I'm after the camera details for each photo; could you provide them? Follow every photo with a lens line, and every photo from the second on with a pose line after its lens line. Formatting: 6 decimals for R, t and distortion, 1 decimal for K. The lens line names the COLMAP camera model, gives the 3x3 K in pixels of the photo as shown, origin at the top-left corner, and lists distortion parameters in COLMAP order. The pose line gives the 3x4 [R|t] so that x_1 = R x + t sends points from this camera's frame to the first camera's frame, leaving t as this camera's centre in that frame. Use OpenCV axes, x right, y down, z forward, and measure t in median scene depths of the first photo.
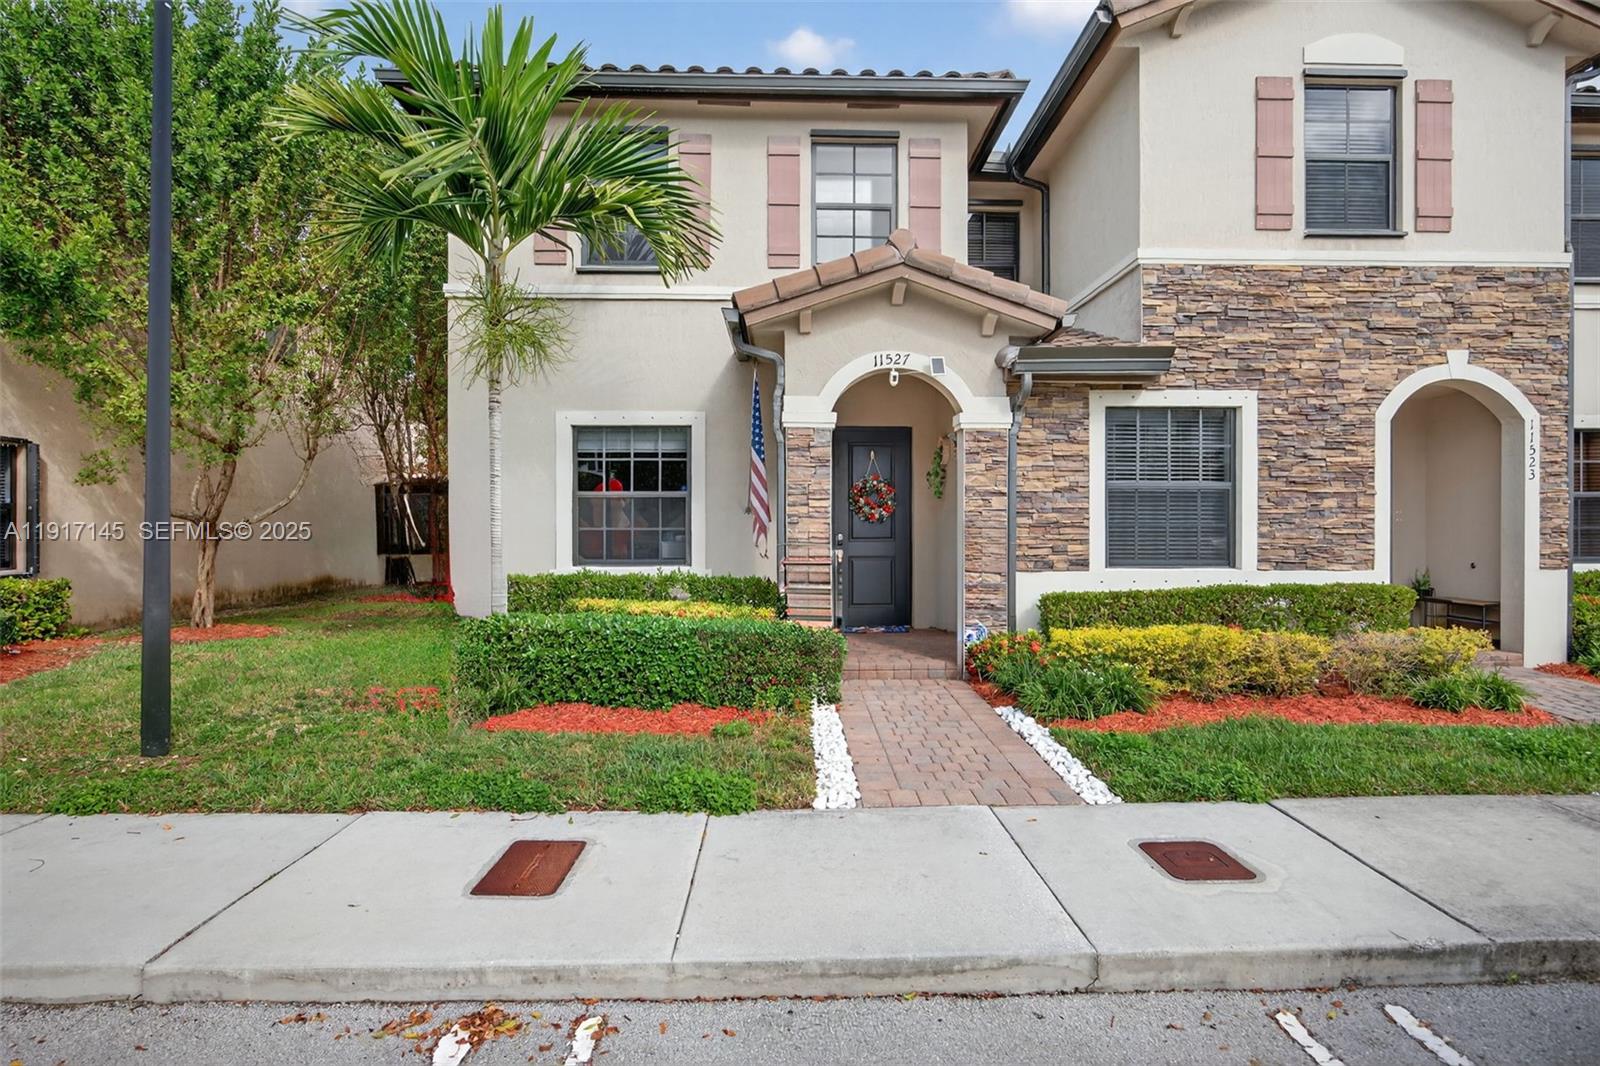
lens RADIAL K [[694.3, 0, 800.9], [0, 694.3, 519.8], [0, 0, 1]] dist [-0.002633, 0.000357]
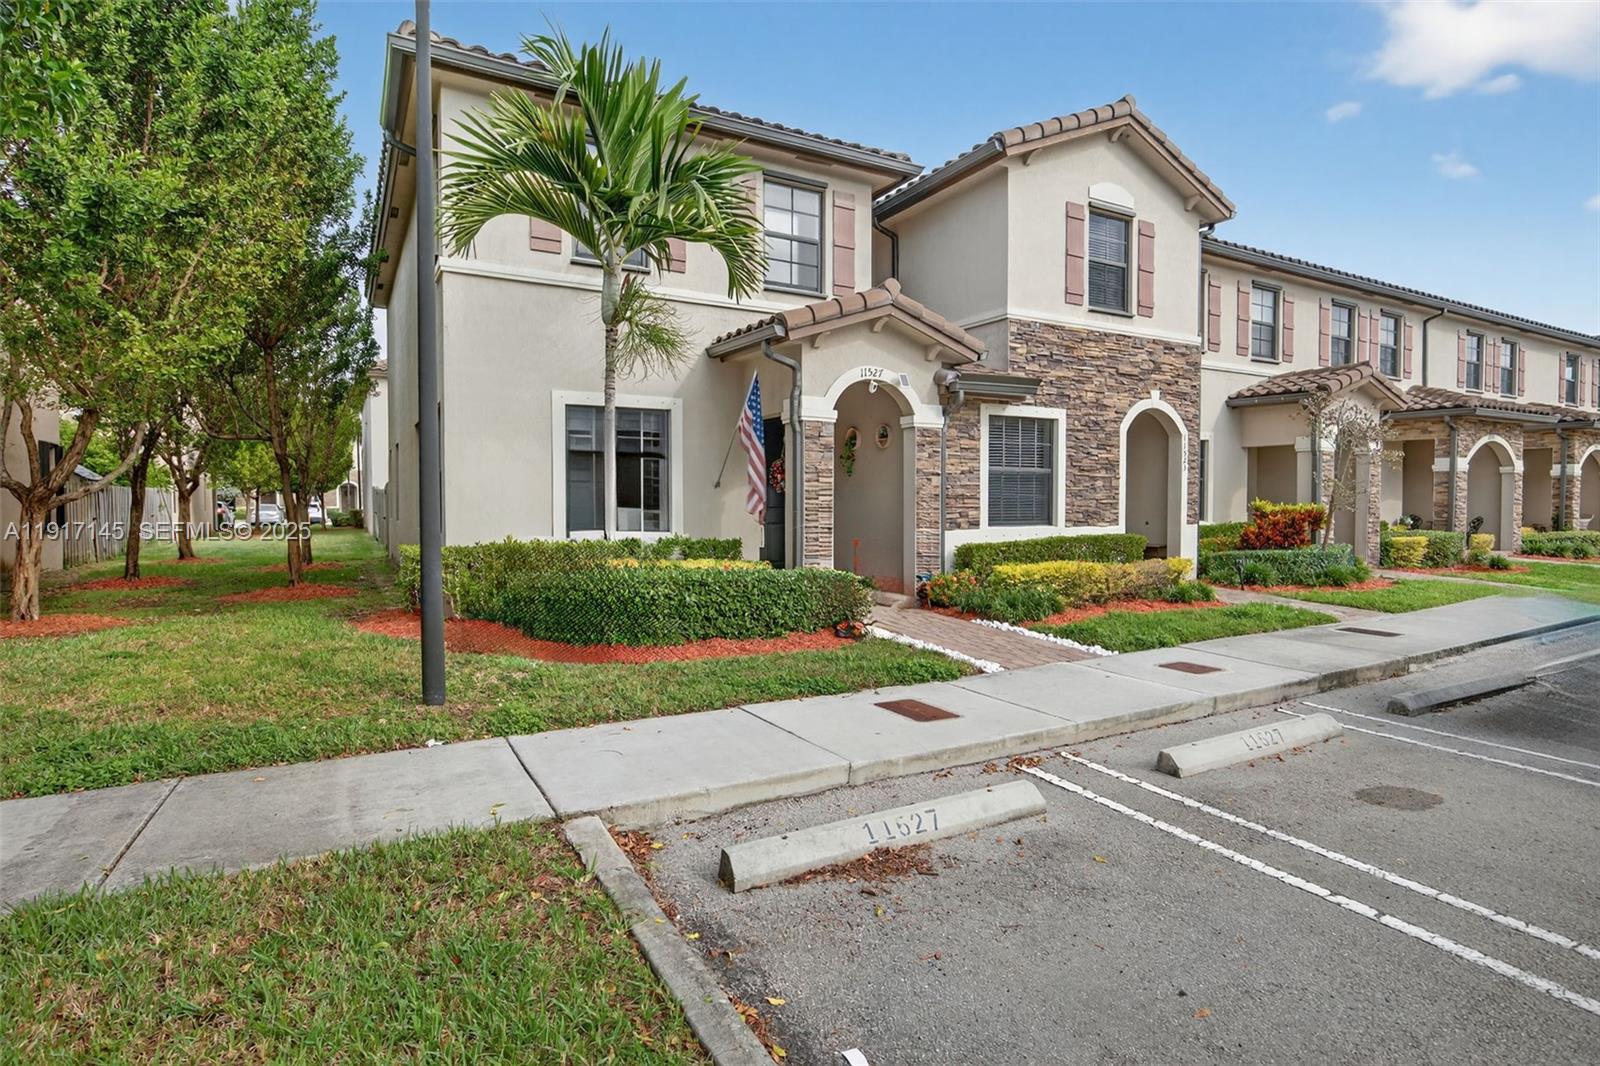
lens RADIAL K [[659.2, 0, 798.5], [0, 659.2, 503.2], [0, 0, 1]] dist [0.000021, -0.005398]
pose [[0.918144, -0.001759, 0.396244, -0.461190], [-0.004323, 0.999886, 0.014456, 0.002049], [-0.396224, -0.014986, 0.918032, -0.101682]]
